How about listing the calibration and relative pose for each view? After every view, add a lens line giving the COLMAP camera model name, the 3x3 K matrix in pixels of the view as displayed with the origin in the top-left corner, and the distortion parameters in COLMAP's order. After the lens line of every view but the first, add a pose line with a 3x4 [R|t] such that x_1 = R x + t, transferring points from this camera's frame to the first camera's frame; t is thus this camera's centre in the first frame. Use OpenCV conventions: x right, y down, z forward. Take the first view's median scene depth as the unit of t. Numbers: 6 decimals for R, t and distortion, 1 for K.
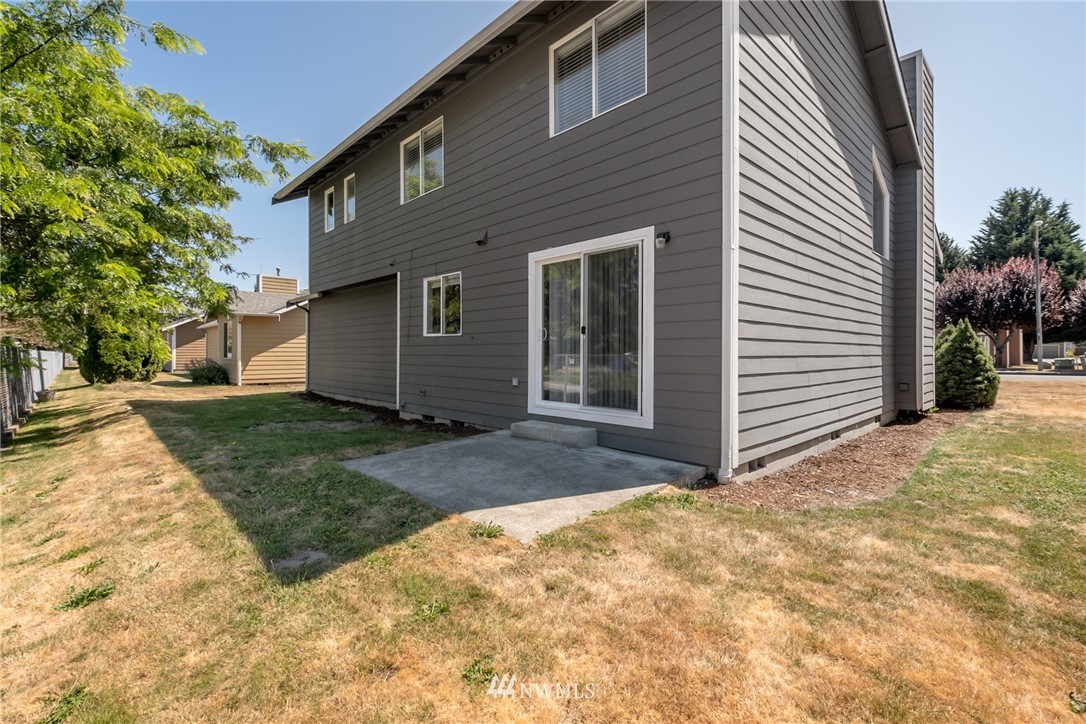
lens RADIAL K [[482.7, 0, 536.6], [0, 482.7, 357.3], [0, 0, 1]] dist [0.004025, 0.002048]
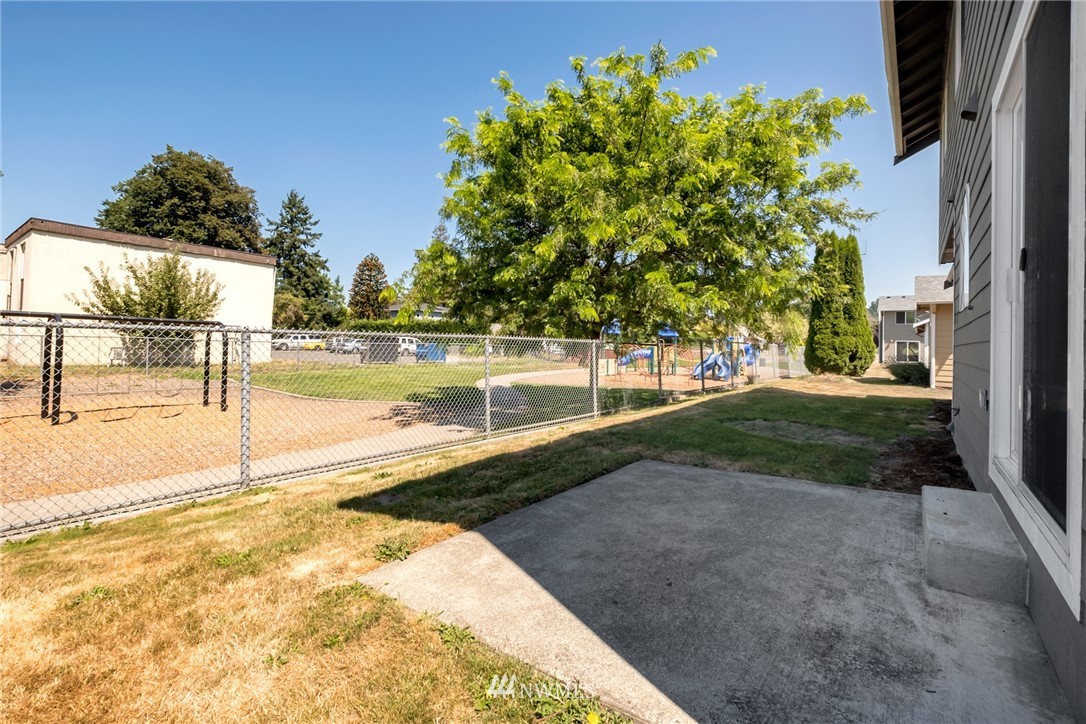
lens RADIAL K [[482.7, 0, 539.6], [0, 482.7, 355.9], [0, 0, 1]] dist [0.004025, 0.002048]
pose [[0.163242, 0.026954, -0.986218, 0.111135], [-0.029654, 0.999309, 0.022403, 0.004160], [0.986140, 0.025588, 0.163929, 0.176960]]
